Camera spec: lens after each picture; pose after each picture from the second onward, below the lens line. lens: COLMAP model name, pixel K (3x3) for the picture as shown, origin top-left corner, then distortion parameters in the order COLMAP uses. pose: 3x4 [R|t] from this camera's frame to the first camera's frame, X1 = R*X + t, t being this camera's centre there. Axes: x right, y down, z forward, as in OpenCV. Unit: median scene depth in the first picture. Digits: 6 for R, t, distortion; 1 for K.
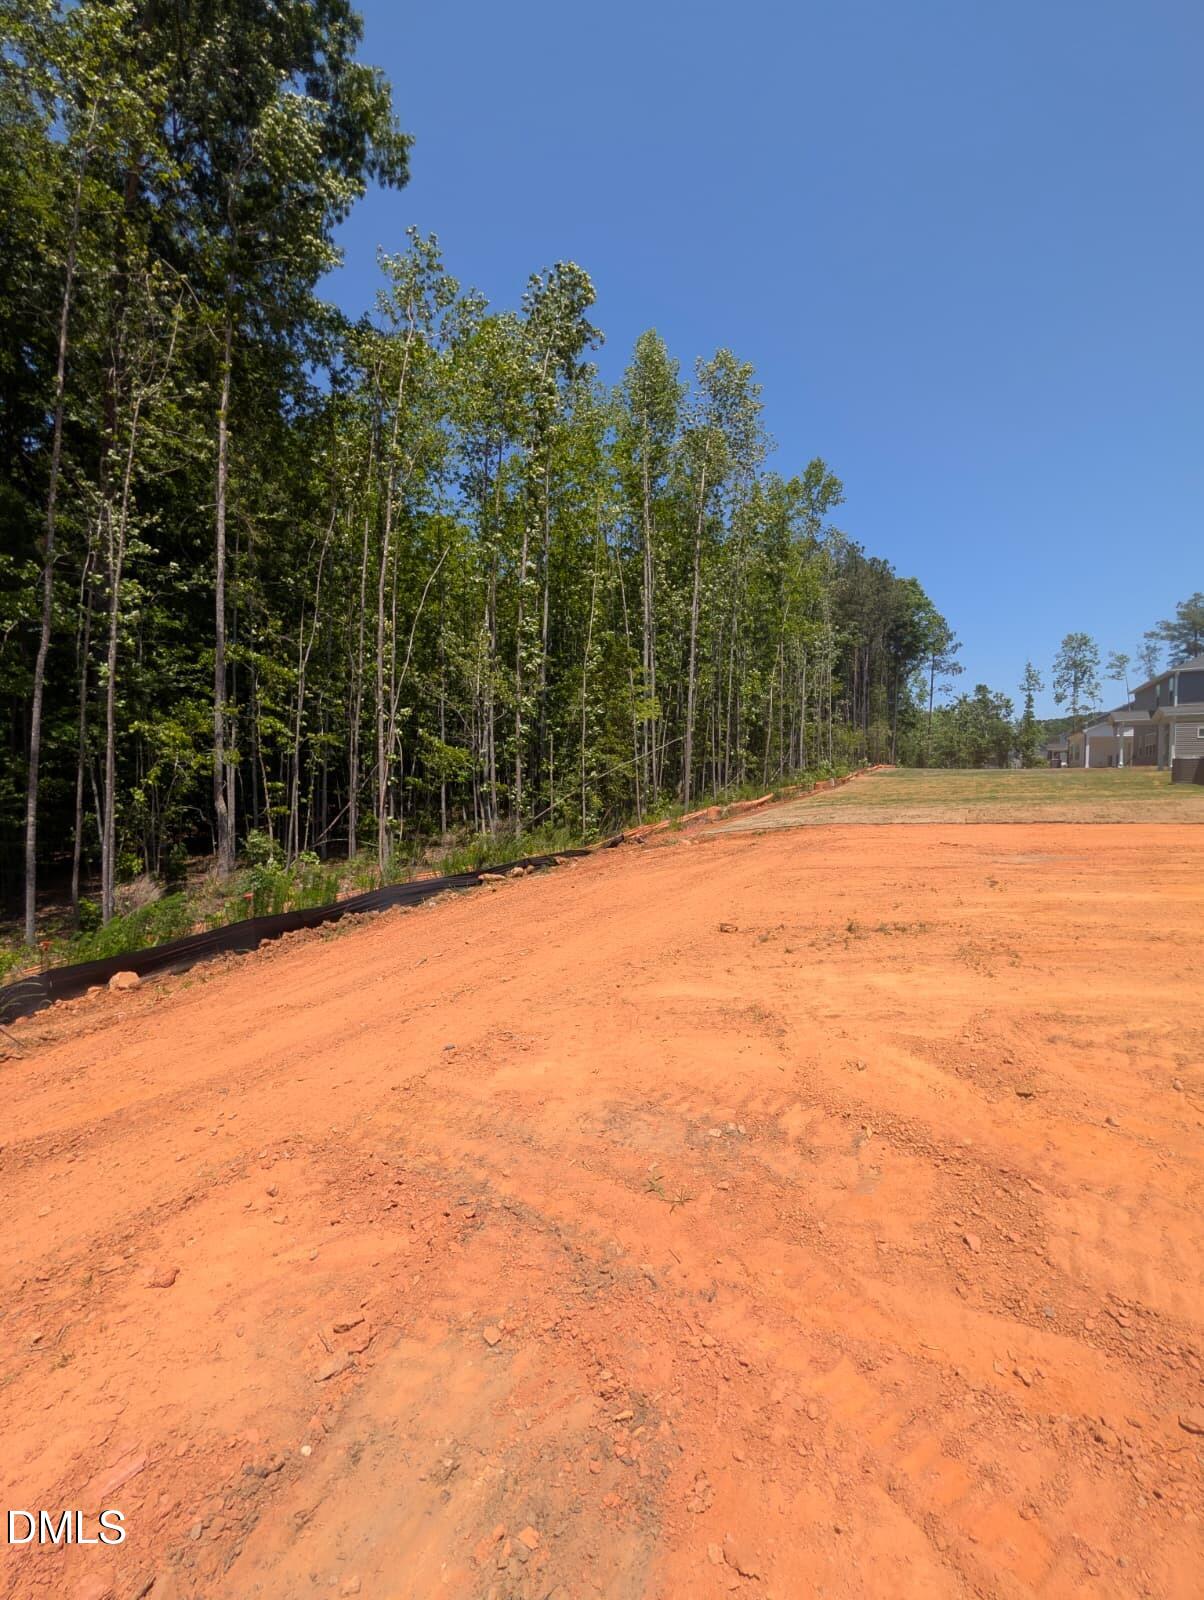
lens RADIAL K [[617.6, 0, 600.4], [0, 617.6, 805.1], [0, 0, 1]] dist [0.002411, -0.000113]
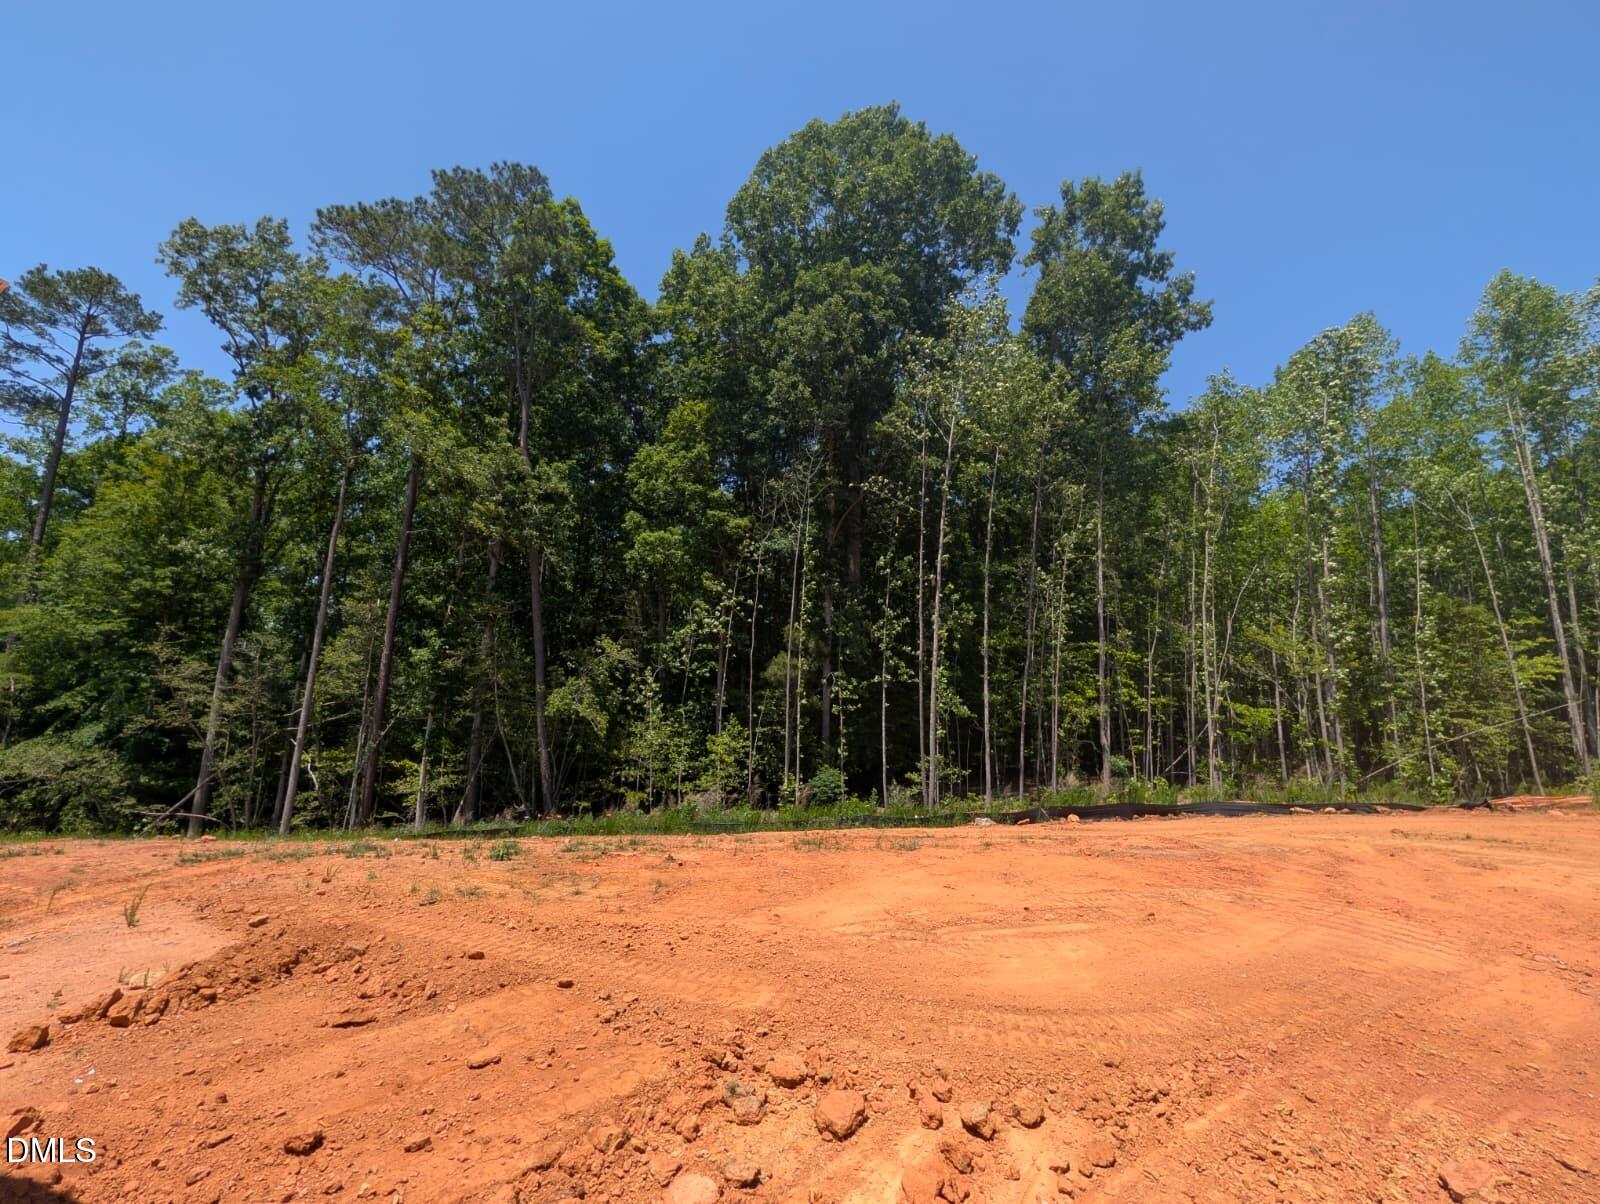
lens RADIAL K [[617.6, 0, 801.2], [0, 617.6, 599.2], [0, 0, 1]] dist [0.002411, -0.000113]
pose [[0.573607, -0.116920, -0.810744, 0.307572], [-0.077157, 0.977648, -0.195579, 0.013304], [0.815489, 0.174740, 0.551764, -0.637645]]
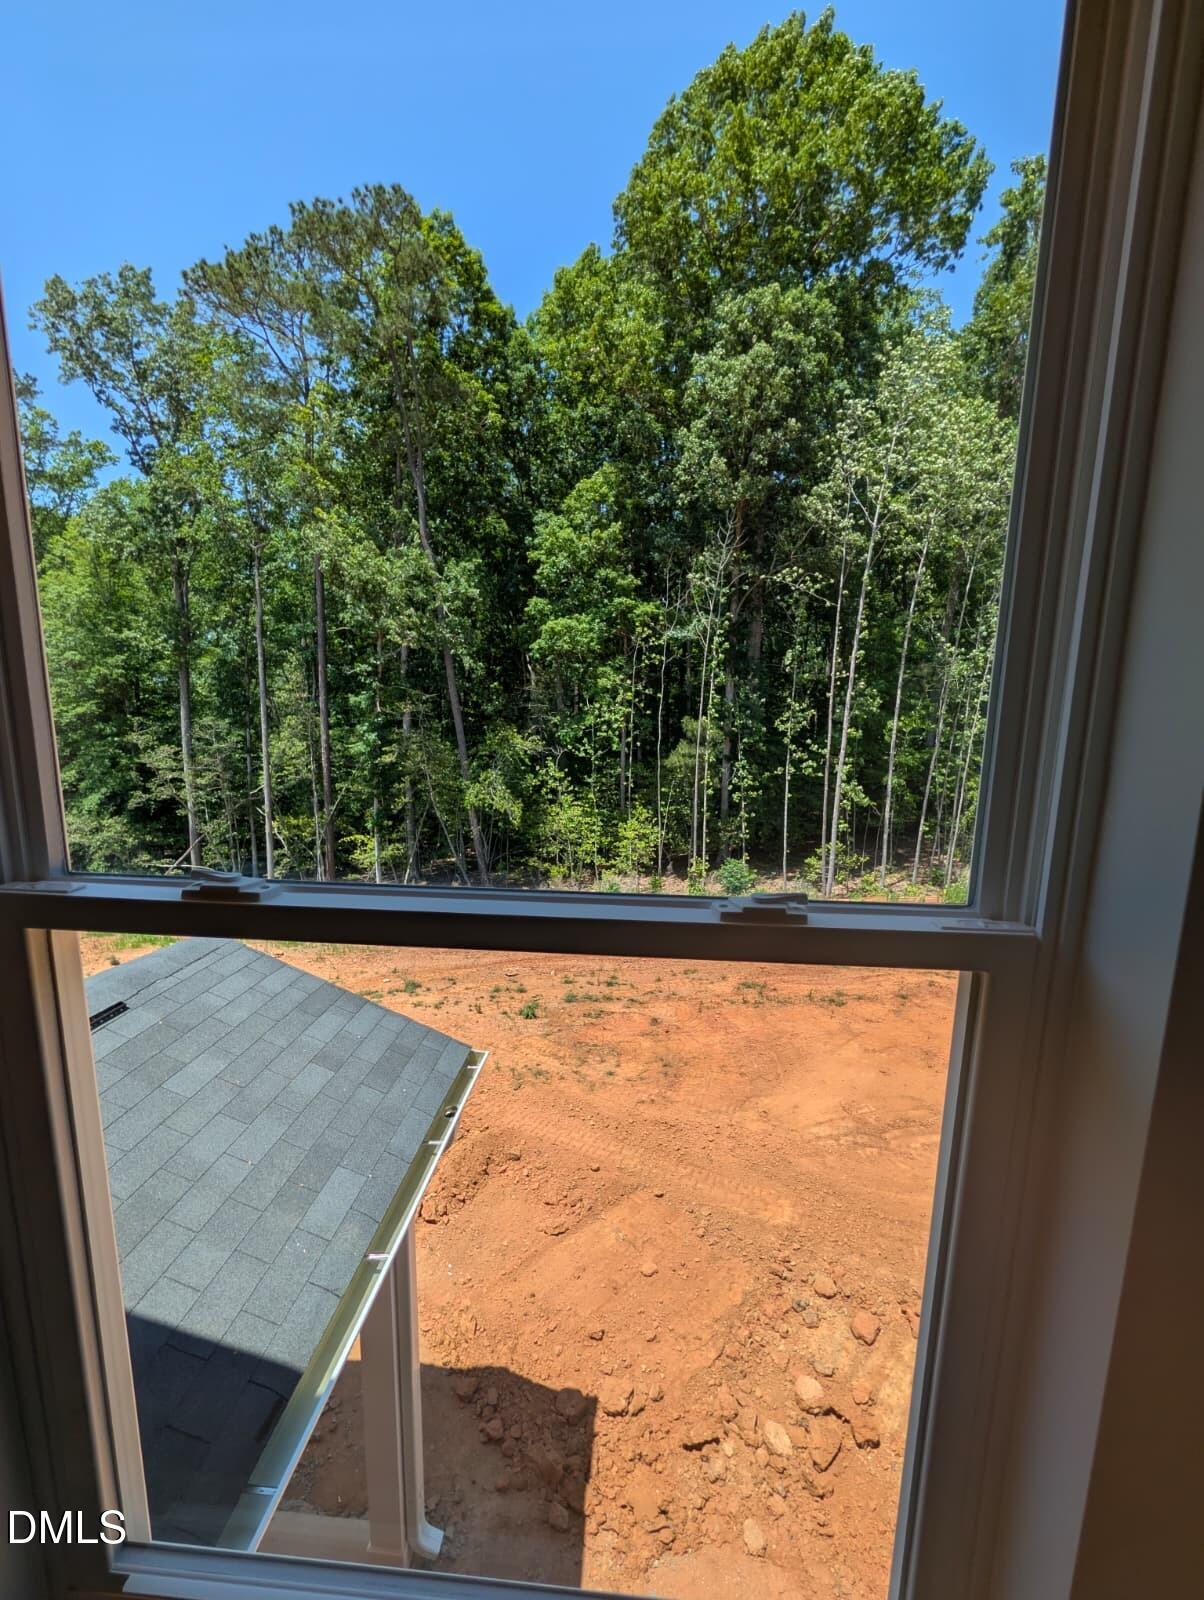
lens RADIAL K [[617.6, 0, 604.1], [0, 617.6, 799.1], [0, 0, 1]] dist [0.002411, -0.000113]
pose [[0.477317, 0.120455, -0.870436, 0.330662], [-0.070096, 0.992623, 0.098925, -0.165038], [0.875931, 0.013796, 0.482240, -0.775854]]
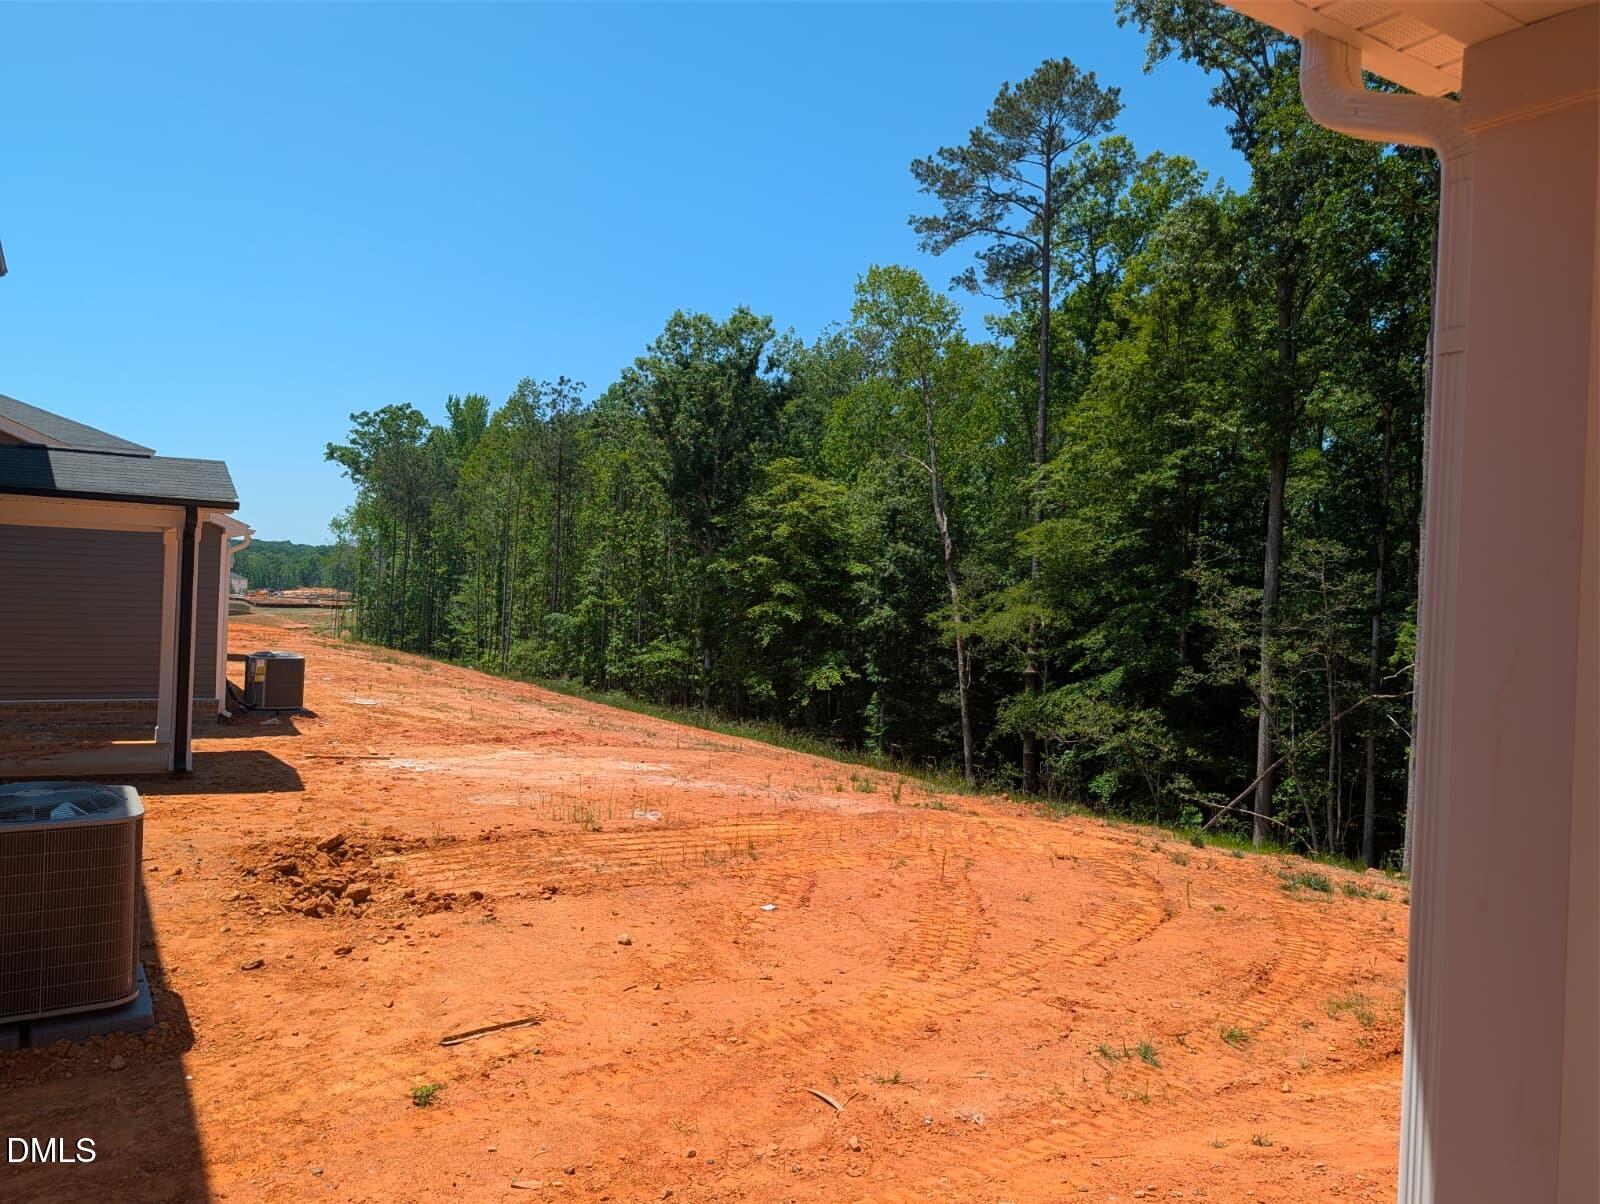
lens RADIAL K [[1145.6, 0, 779.6], [0, 1145.6, 596.8], [0, 0, 1]] dist [0.023744, -0.023232]
pose [[-0.440292, -0.022417, -0.897575, 0.181823], [-0.093400, 0.995408, 0.020956, 0.029109], [0.892984, 0.093060, -0.440364, -0.888368]]
